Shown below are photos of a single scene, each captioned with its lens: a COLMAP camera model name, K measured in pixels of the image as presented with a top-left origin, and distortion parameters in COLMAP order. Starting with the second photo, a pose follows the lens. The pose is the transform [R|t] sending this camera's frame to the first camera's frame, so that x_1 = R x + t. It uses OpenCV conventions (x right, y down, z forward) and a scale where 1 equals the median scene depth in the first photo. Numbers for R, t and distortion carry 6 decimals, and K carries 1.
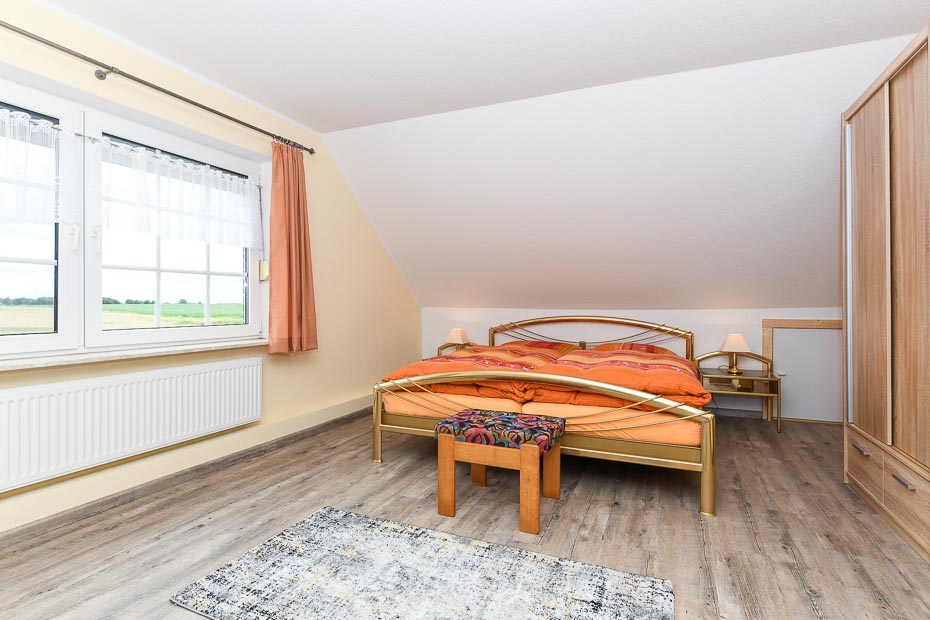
lens RADIAL K [[509.7, 0, 448.4], [0, 509.7, 268.0], [0, 0, 1]] dist [-0.017125, -0.000112]
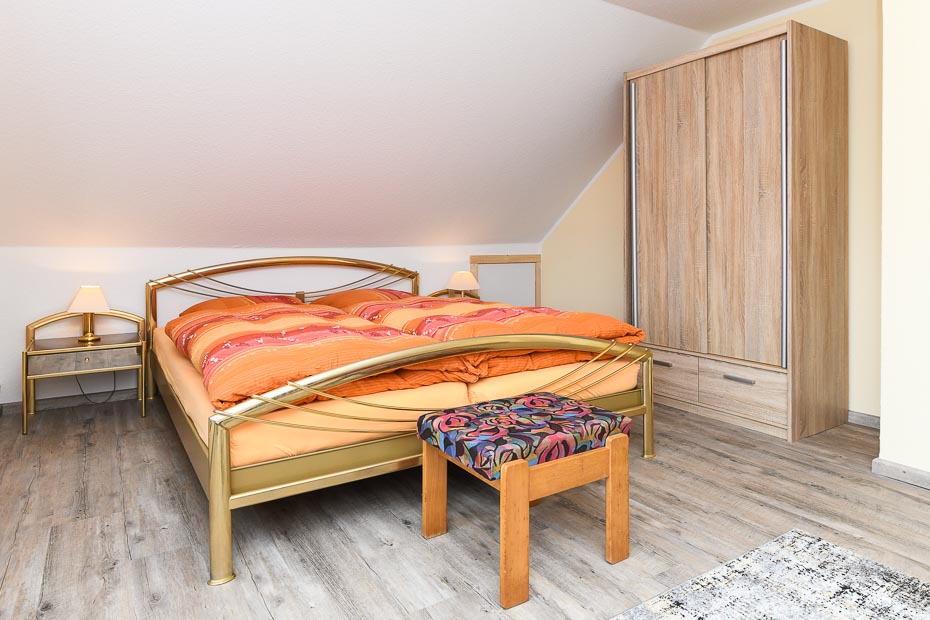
lens RADIAL K [[576.6, 0, 465.6], [0, 576.6, 278.2], [0, 0, 1]] dist [-0.006085, -0.000711]
pose [[0.544845, -0.051960, 0.836925, -0.549783], [-0.052845, 0.993967, 0.096112, 0.068435], [-0.836870, -0.096593, 0.538812, 0.721757]]
